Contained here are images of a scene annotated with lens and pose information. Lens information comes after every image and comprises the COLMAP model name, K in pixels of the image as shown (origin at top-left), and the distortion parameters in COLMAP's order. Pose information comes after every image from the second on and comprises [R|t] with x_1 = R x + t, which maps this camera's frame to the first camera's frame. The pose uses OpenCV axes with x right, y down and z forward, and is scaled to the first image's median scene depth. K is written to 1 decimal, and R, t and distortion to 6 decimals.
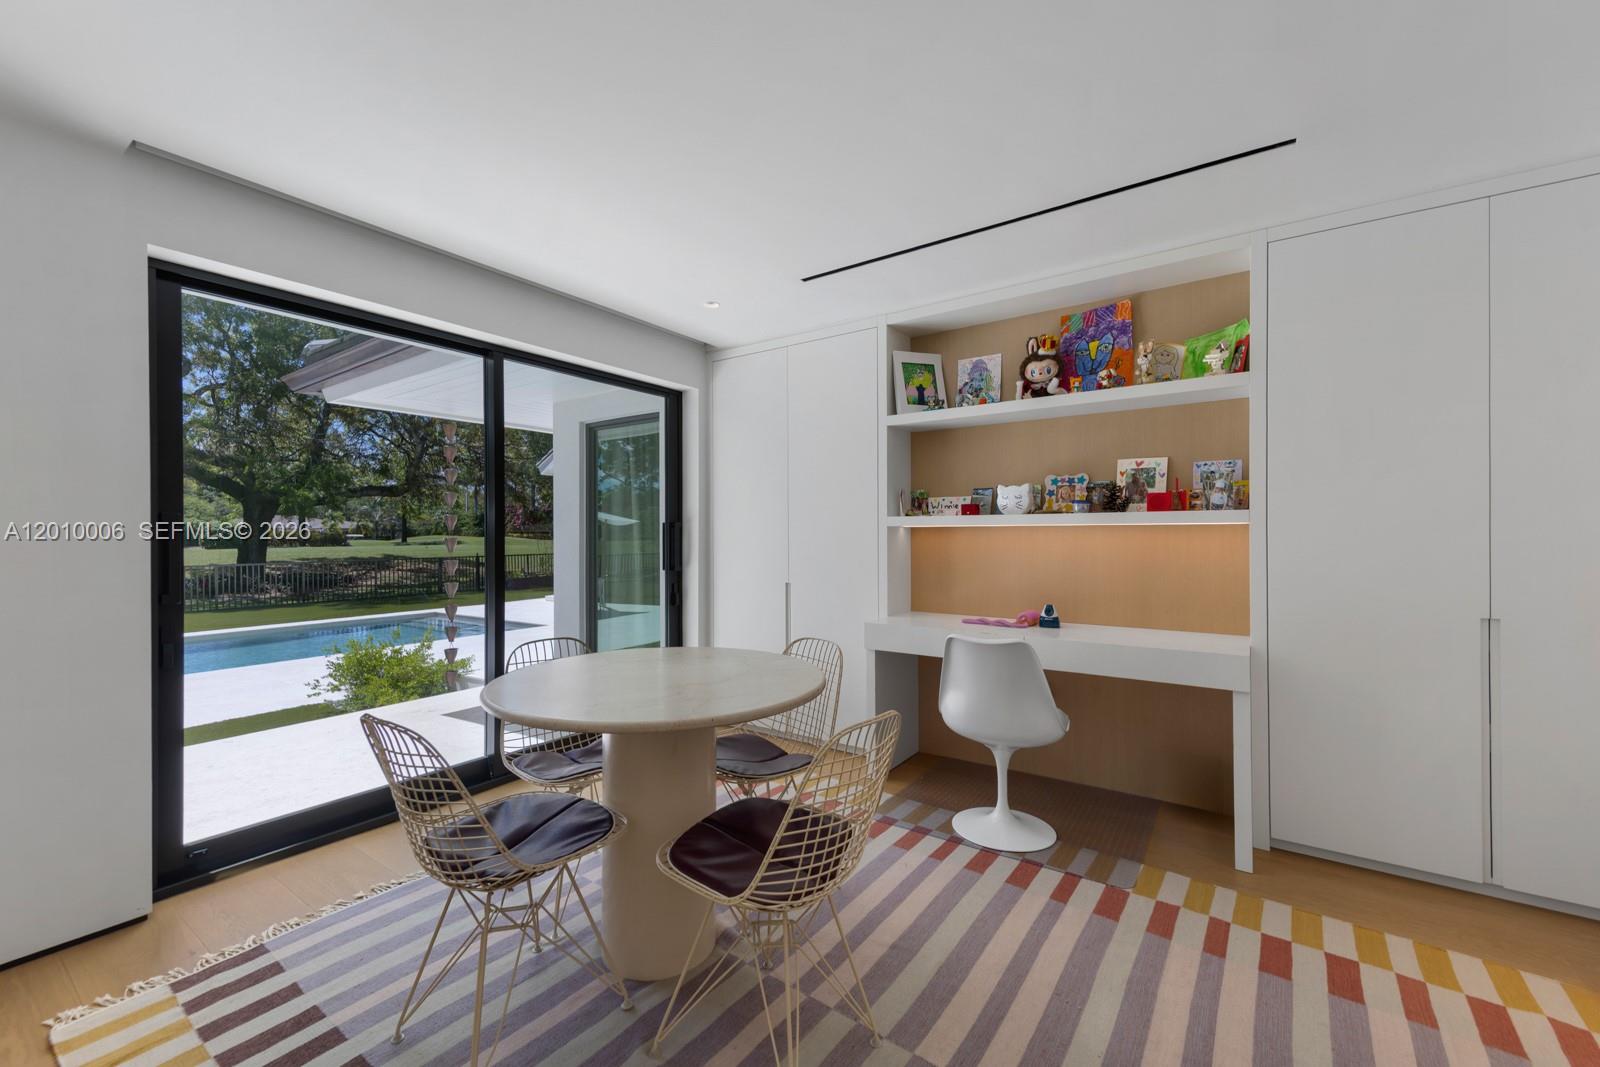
lens RADIAL K [[650.1, 0, 796.4], [0, 650.1, 536.3], [0, 0, 1]] dist [0.032771, -0.016417]
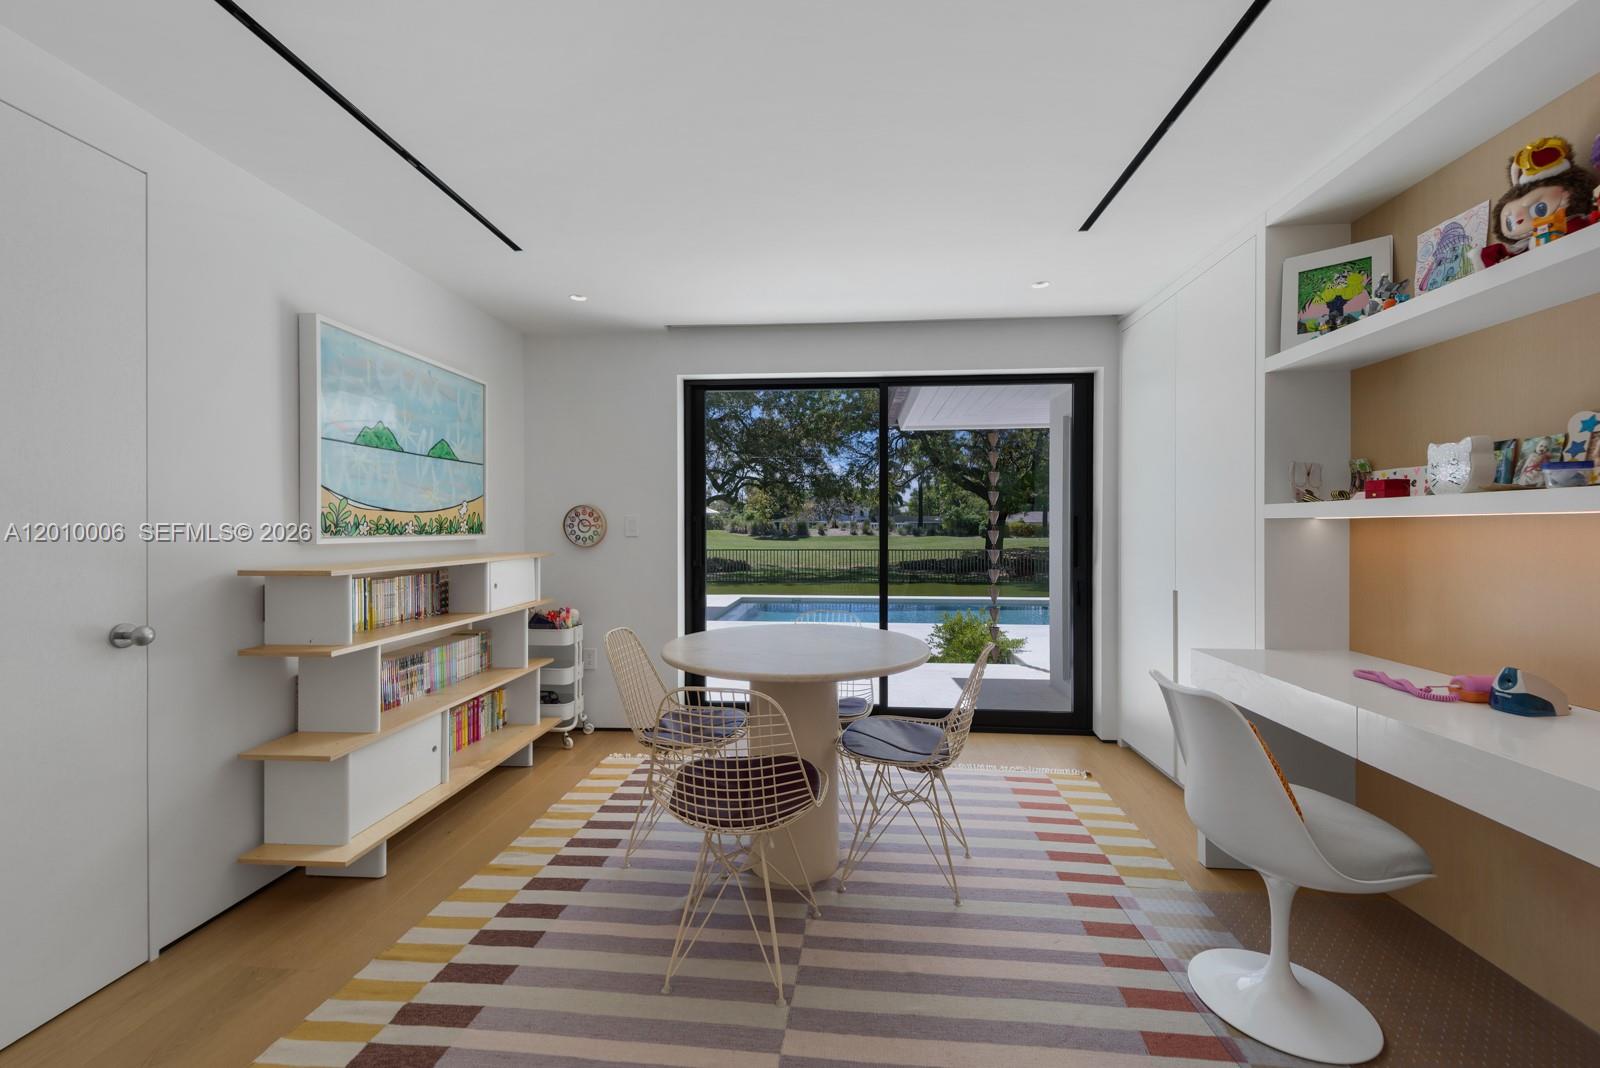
lens RADIAL K [[650.1, 0, 796.4], [0, 650.1, 536.8], [0, 0, 1]] dist [0.032771, -0.016417]
pose [[0.511696, 0.008813, -0.859121, 0.485232], [-0.003799, 0.999961, 0.007996, -0.000613], [0.859158, -0.000828, 0.511709, 0.218061]]
